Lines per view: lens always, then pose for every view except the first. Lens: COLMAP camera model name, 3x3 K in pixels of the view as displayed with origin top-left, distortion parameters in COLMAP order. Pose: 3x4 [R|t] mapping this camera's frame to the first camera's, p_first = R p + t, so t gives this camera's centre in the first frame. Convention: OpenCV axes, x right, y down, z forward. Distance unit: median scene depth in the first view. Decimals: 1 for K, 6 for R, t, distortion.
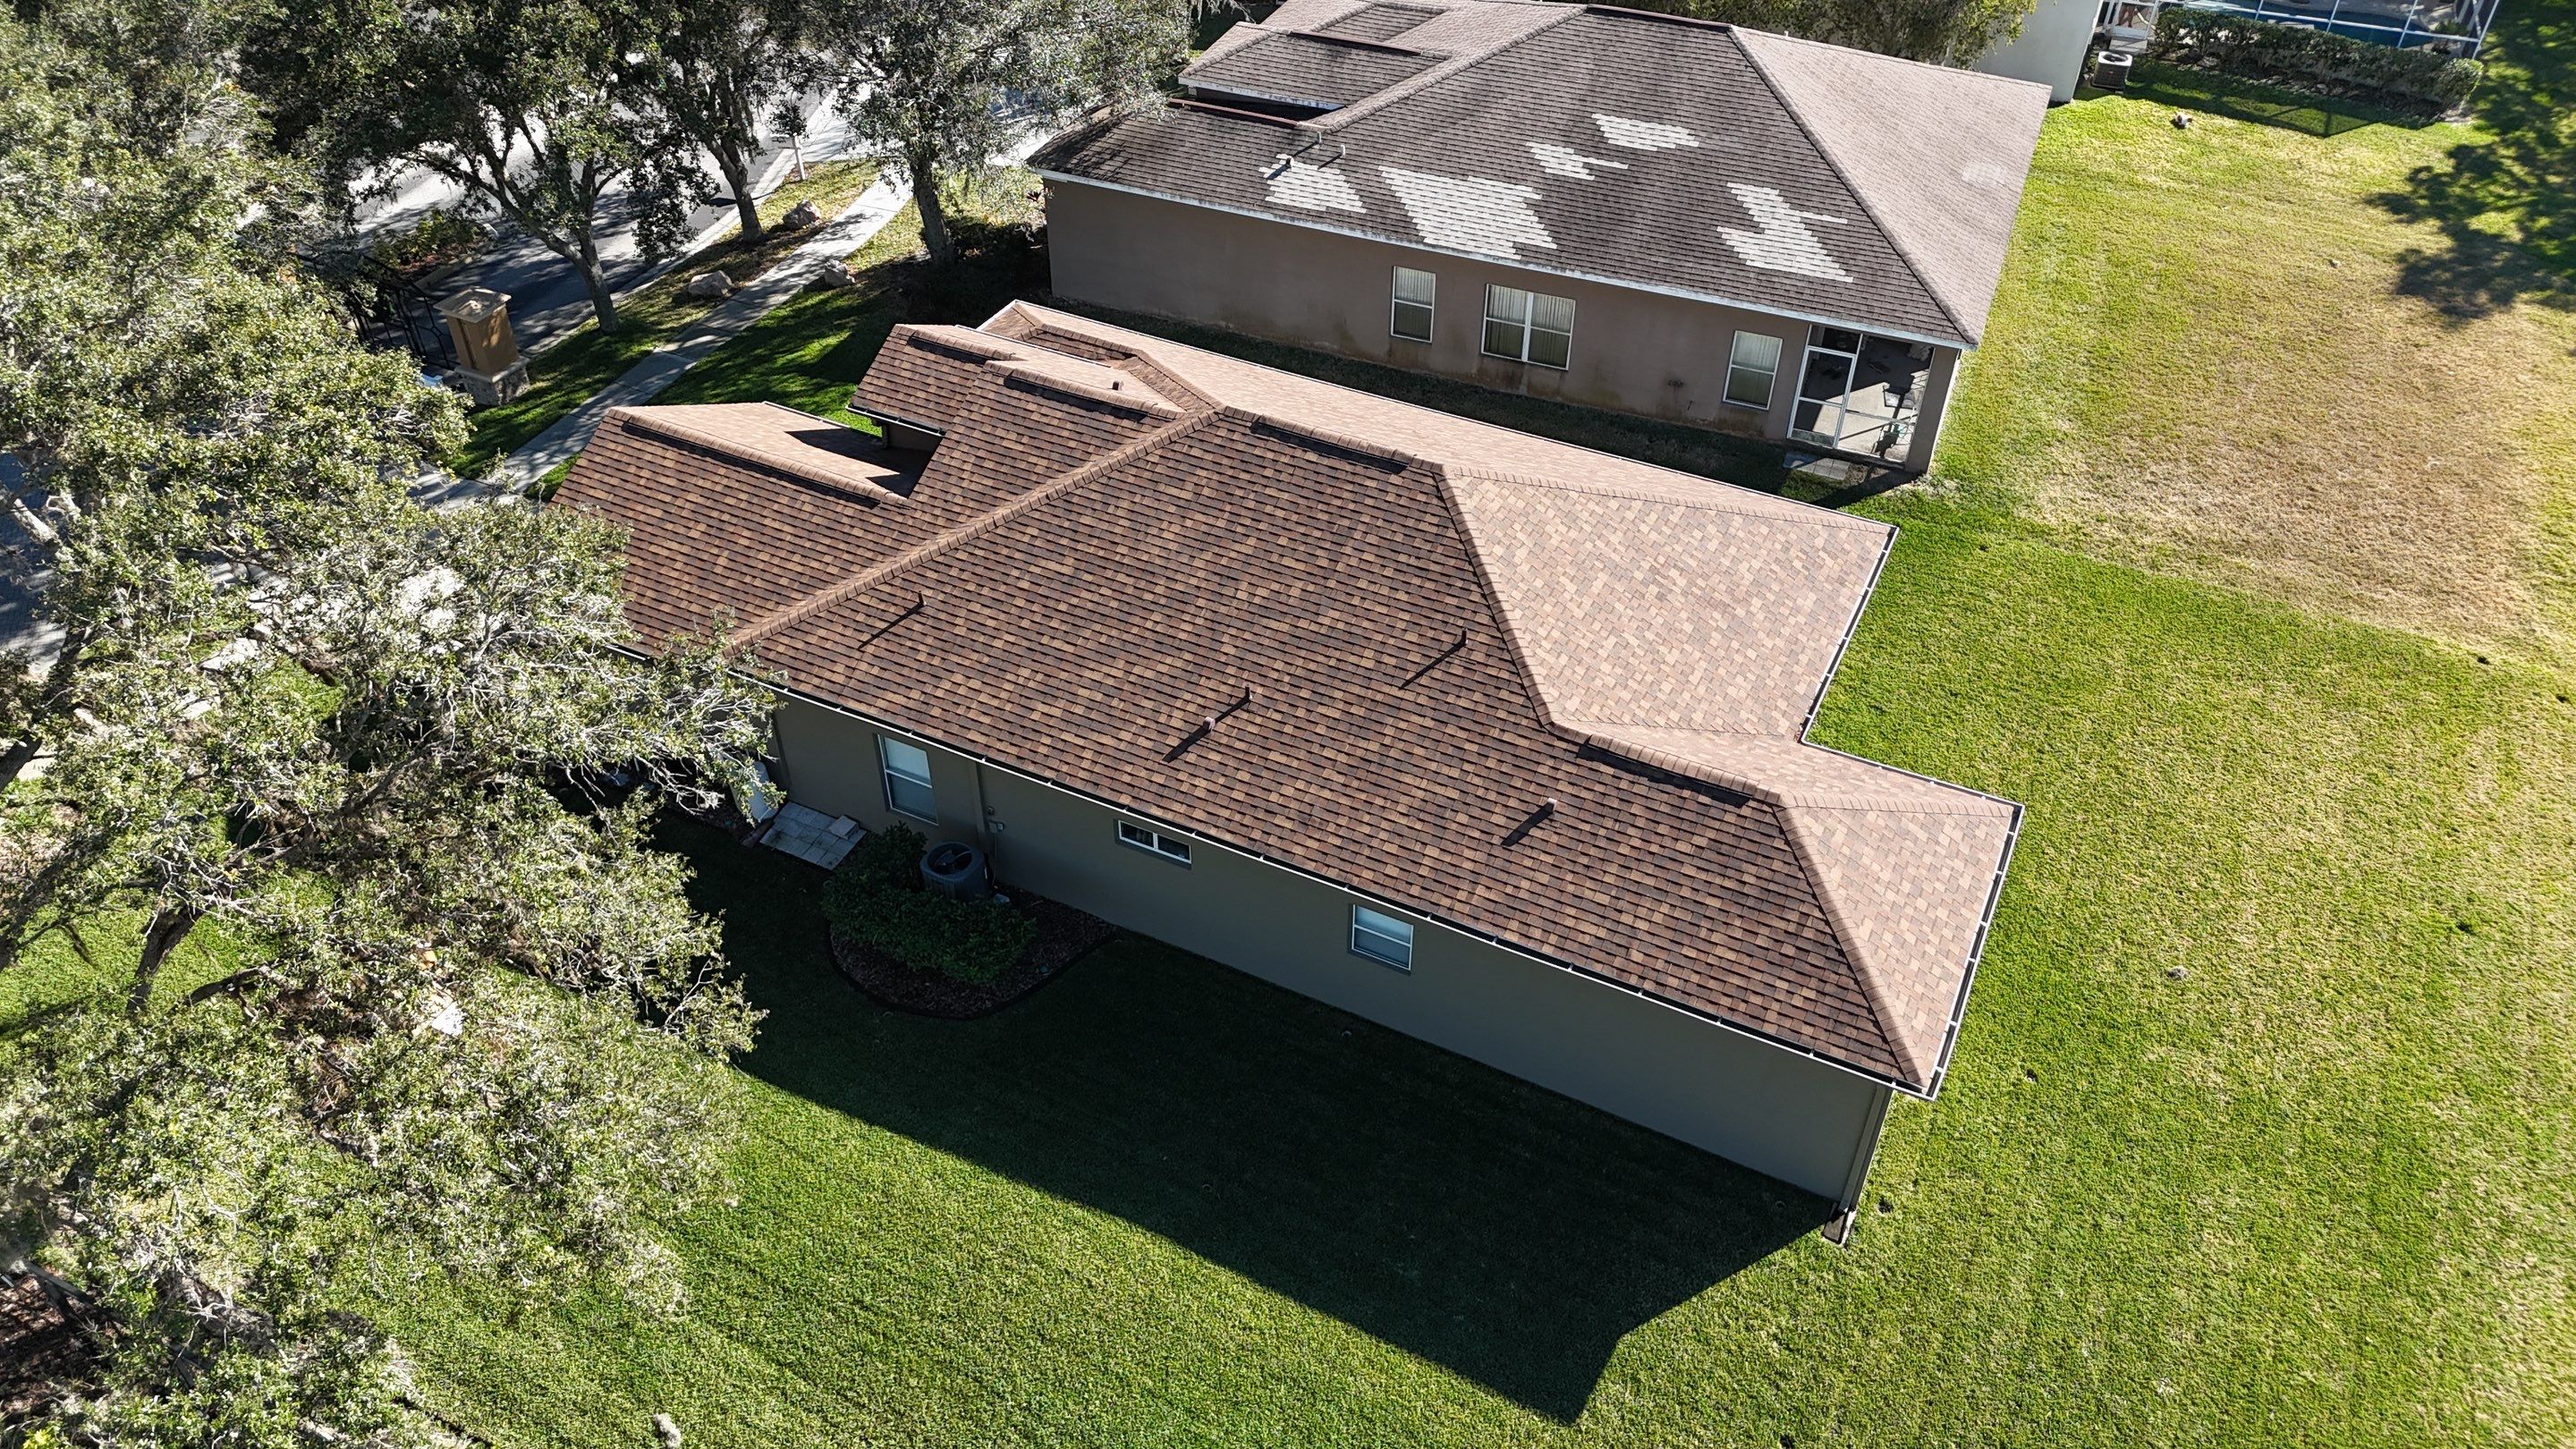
lens RADIAL K [[1906.8, 0, 1298.9], [0, 1906.8, 714.4], [0, 0, 1]] dist [0.072109, -0.063928]
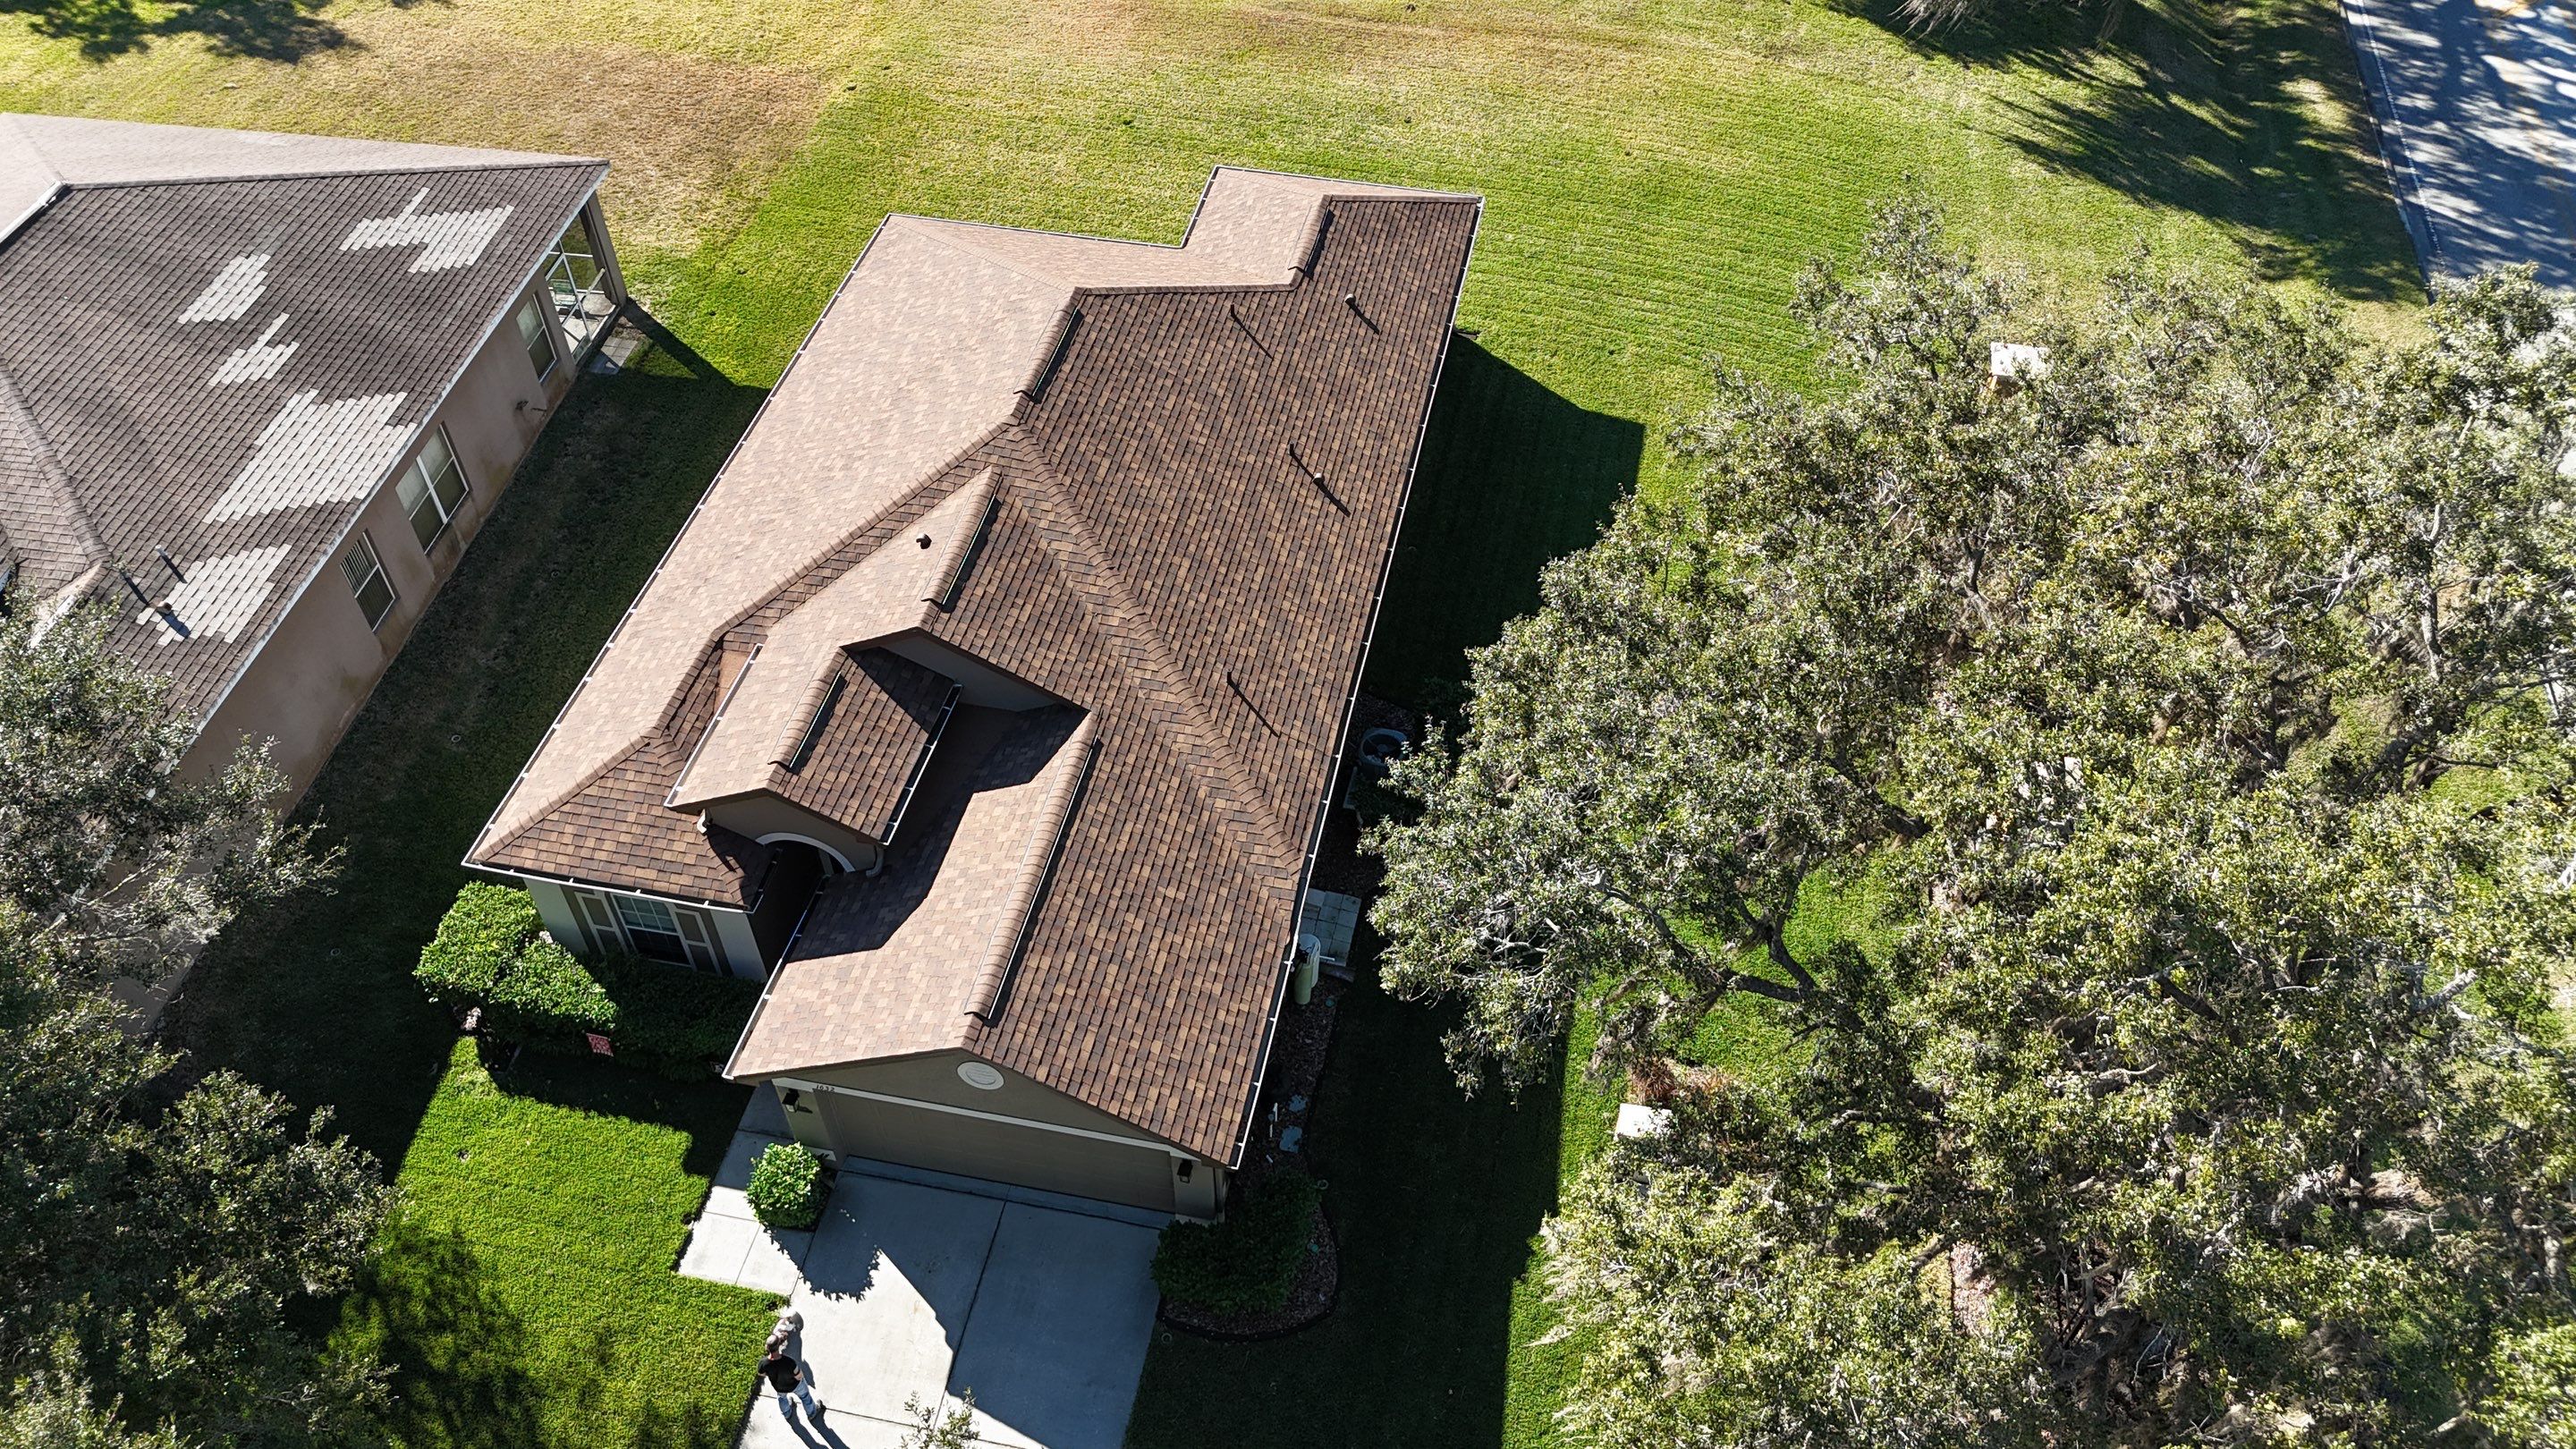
lens RADIAL K [[1906.8, 0, 1309.0], [0, 1906.8, 714.3], [0, 0, 1]] dist [0.072109, -0.063928]
pose [[-0.257532, -0.705098, 0.660692, -0.879813], [0.618755, 0.404840, 0.673236, -0.696960], [-0.742172, 0.582187, 0.332024, 0.644274]]
